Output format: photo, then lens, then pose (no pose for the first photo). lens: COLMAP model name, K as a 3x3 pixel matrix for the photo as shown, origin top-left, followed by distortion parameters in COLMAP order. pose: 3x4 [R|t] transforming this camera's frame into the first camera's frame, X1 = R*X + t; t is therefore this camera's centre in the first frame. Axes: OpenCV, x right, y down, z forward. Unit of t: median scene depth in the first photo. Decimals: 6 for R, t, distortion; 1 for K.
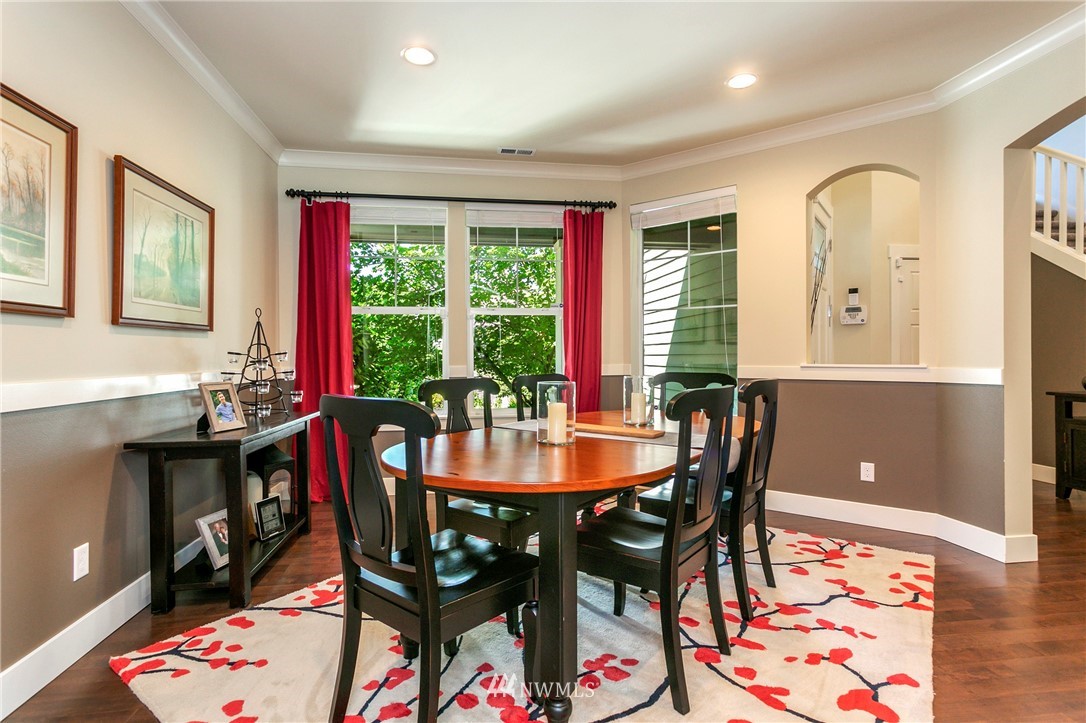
lens RADIAL K [[533.1, 0, 543.5], [0, 533.1, 359.6], [0, 0, 1]] dist [0.005896, 0.000805]
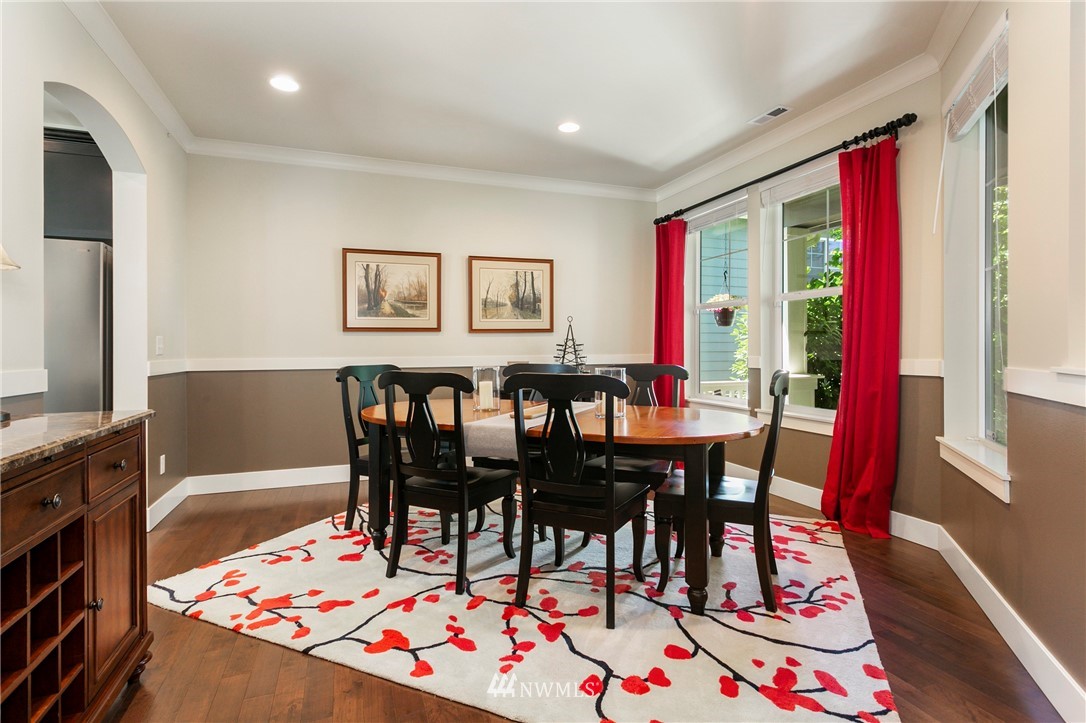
lens RADIAL K [[533.1, 0, 531.1], [0, 533.1, 346.9], [0, 0, 1]] dist [0.005896, 0.000805]
pose [[0.191005, 0.002393, -0.981586, 1.222948], [-0.002931, 0.999994, 0.001867, -0.010086], [0.981585, 0.002521, 0.191010, 0.725265]]
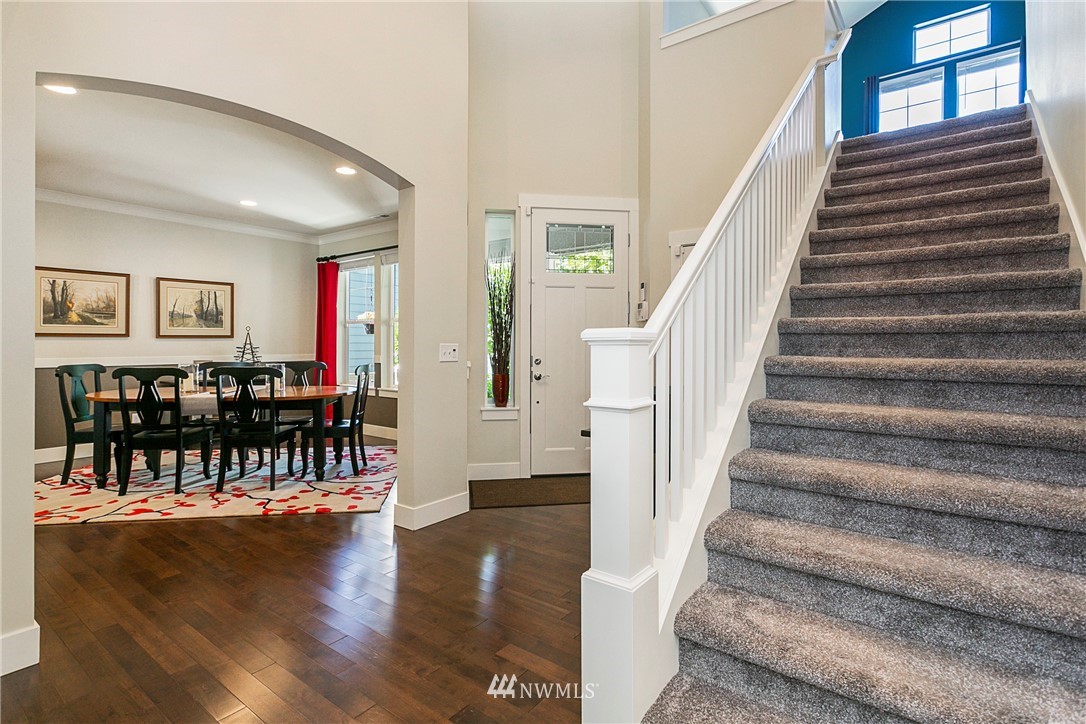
lens RADIAL K [[533.1, 0, 540.1], [0, 533.1, 347.8], [0, 0, 1]] dist [0.005896, 0.000805]
pose [[0.697040, 0.011690, -0.716937, 2.240674], [-0.010707, 0.999925, 0.005894, -0.045781], [0.716952, 0.003568, 0.697113, 0.429959]]
